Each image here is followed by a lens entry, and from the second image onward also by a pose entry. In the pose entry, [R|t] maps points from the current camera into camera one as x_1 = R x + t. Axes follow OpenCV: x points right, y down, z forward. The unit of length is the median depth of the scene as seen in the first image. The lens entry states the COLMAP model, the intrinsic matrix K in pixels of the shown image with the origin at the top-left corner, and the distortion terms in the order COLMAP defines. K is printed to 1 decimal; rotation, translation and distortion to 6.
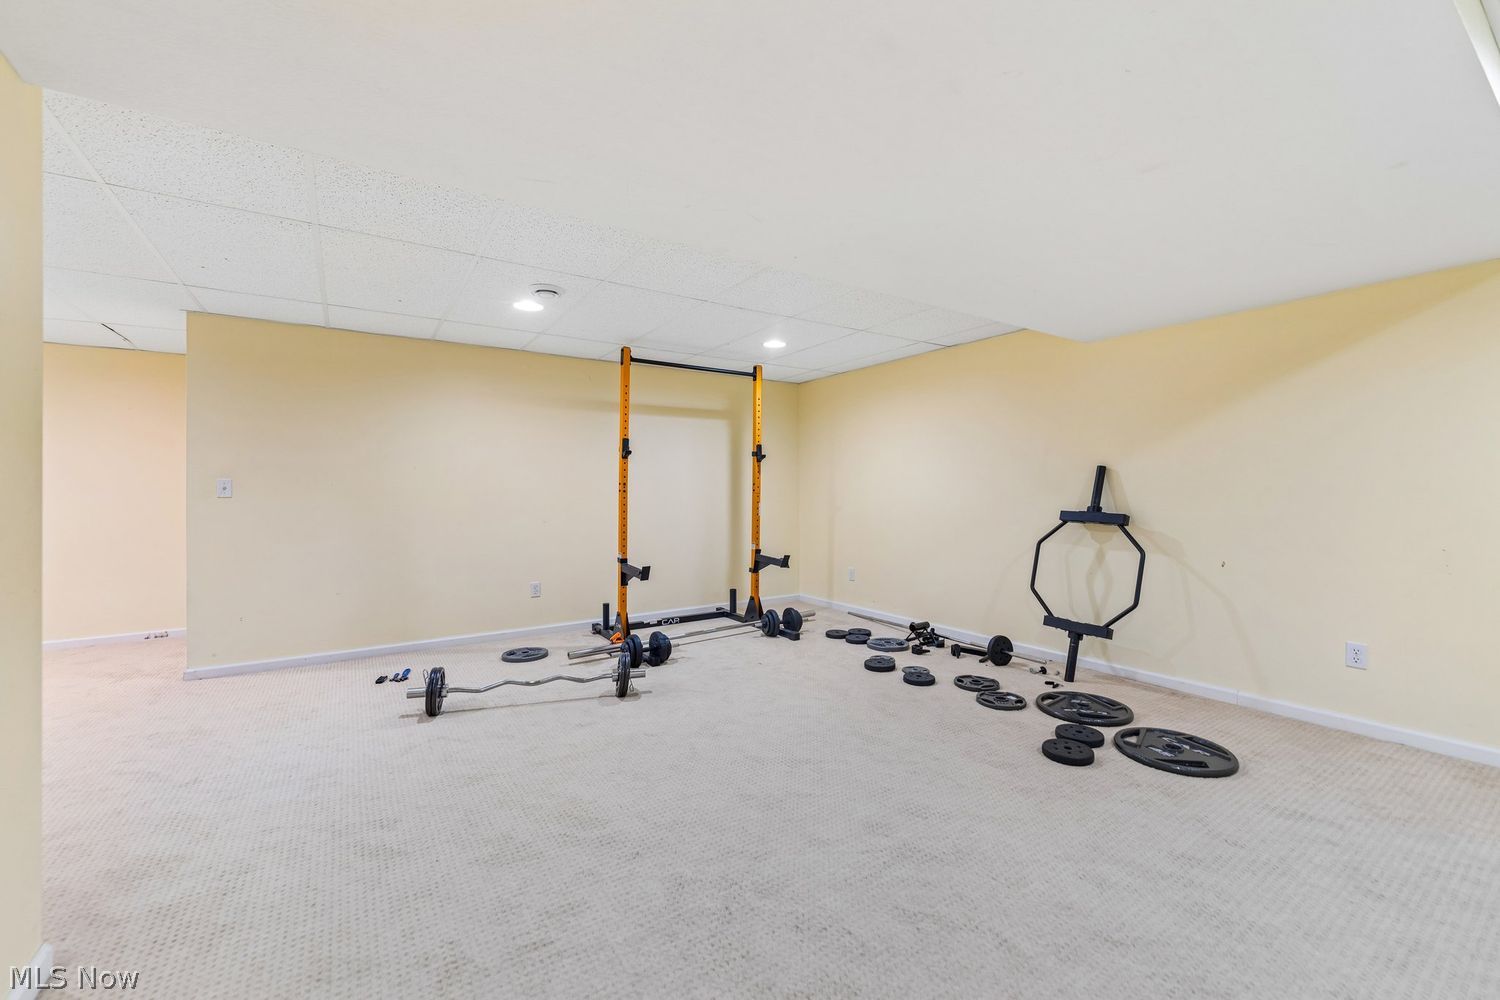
lens RADIAL K [[602.7, 0, 750.9], [0, 602.7, 492.4], [0, 0, 1]] dist [0.000027, 0.000066]
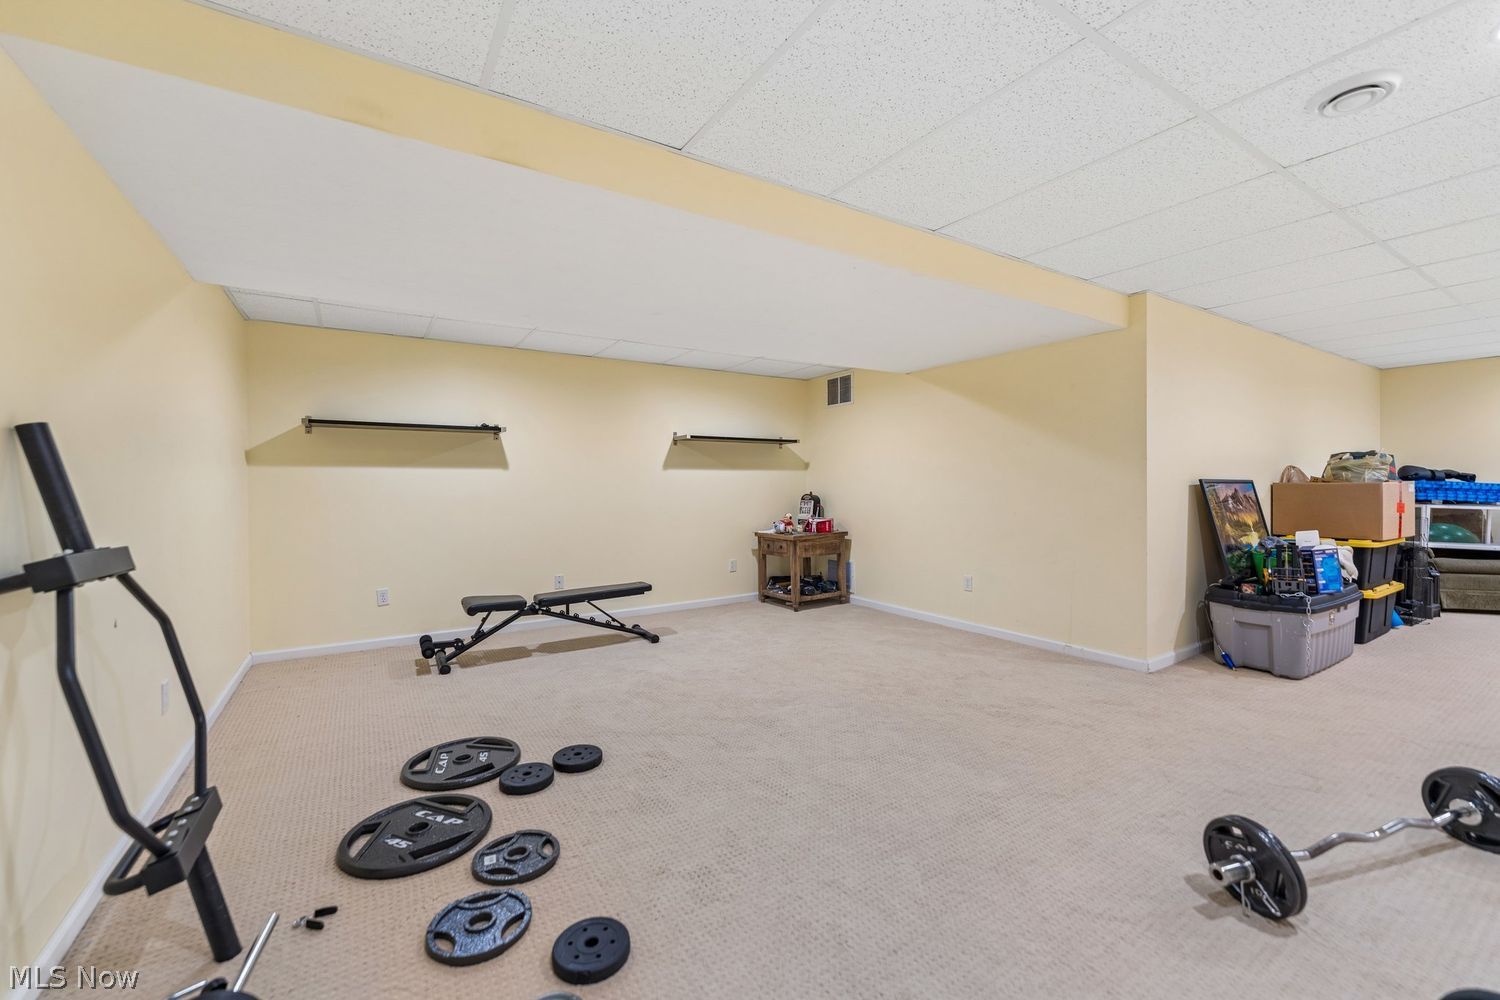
lens RADIAL K [[605.2, 0, 750.0], [0, 605.2, 500.0], [0, 0, 1]] dist [-0.000361, 0.000072]
pose [[-0.999637, 0.010573, 0.024779, 0.160448], [0.011297, 0.999509, 0.029241, -0.005076], [-0.024458, 0.029511, -0.999265, 1.399438]]
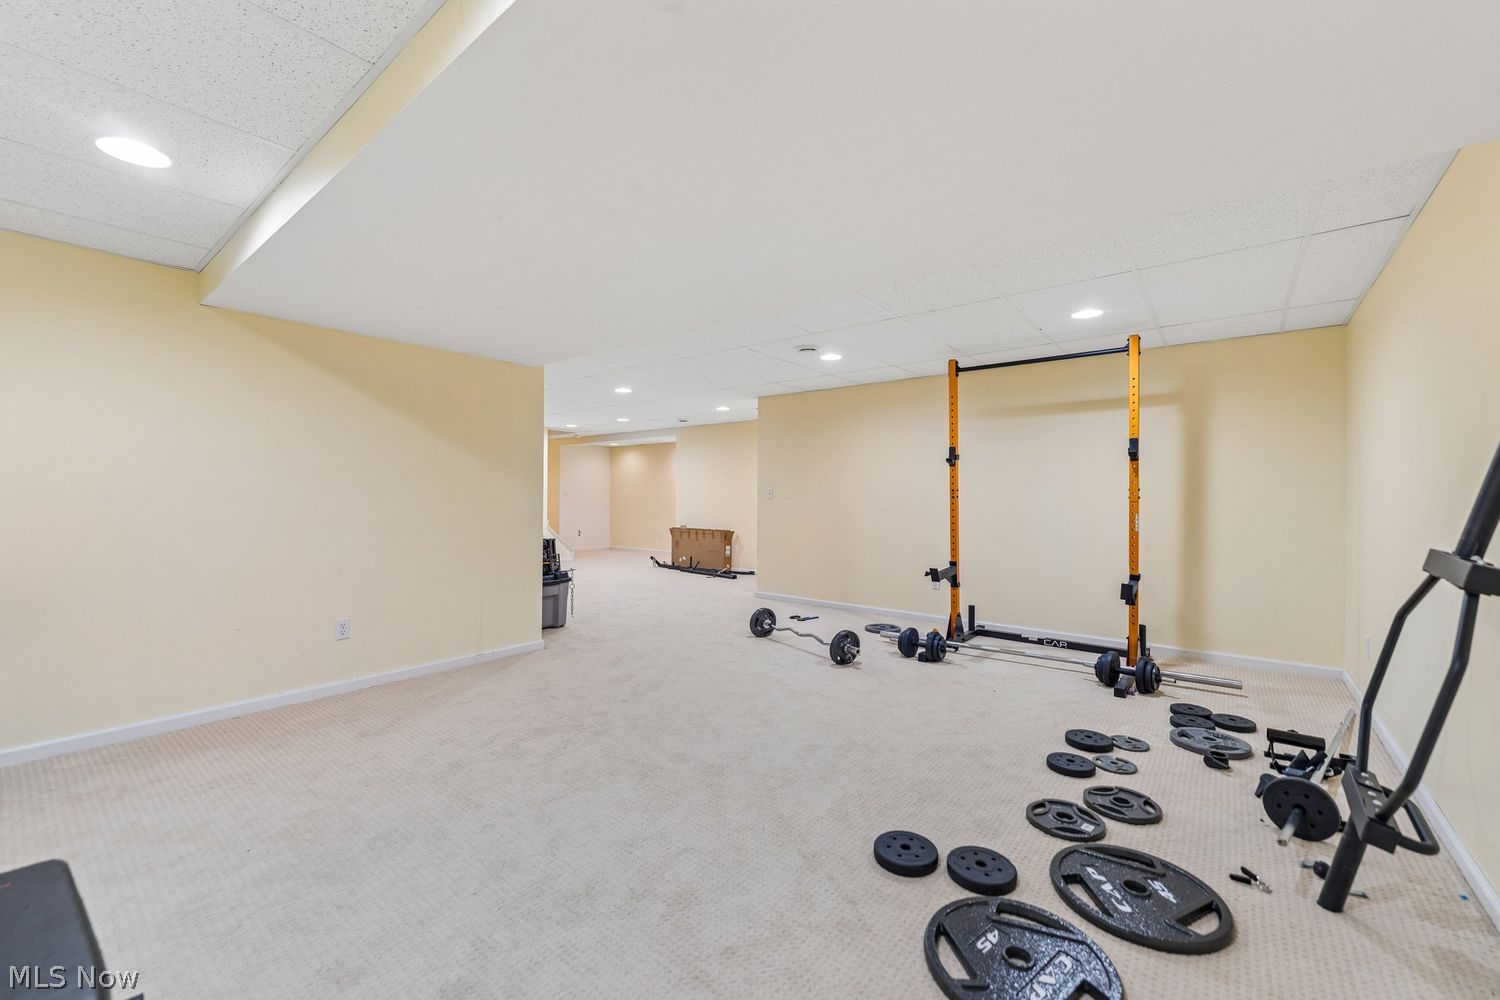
lens RADIAL K [[605.2, 0, 750.0], [0, 605.2, 500.0], [0, 0, 1]] dist [-0.000361, 0.000072]
pose [[0.300655, 0.014257, -0.953626, 0.842303], [-0.009668, 0.999882, 0.011901, -0.007386], [0.953684, 0.005642, 0.300758, 0.425097]]
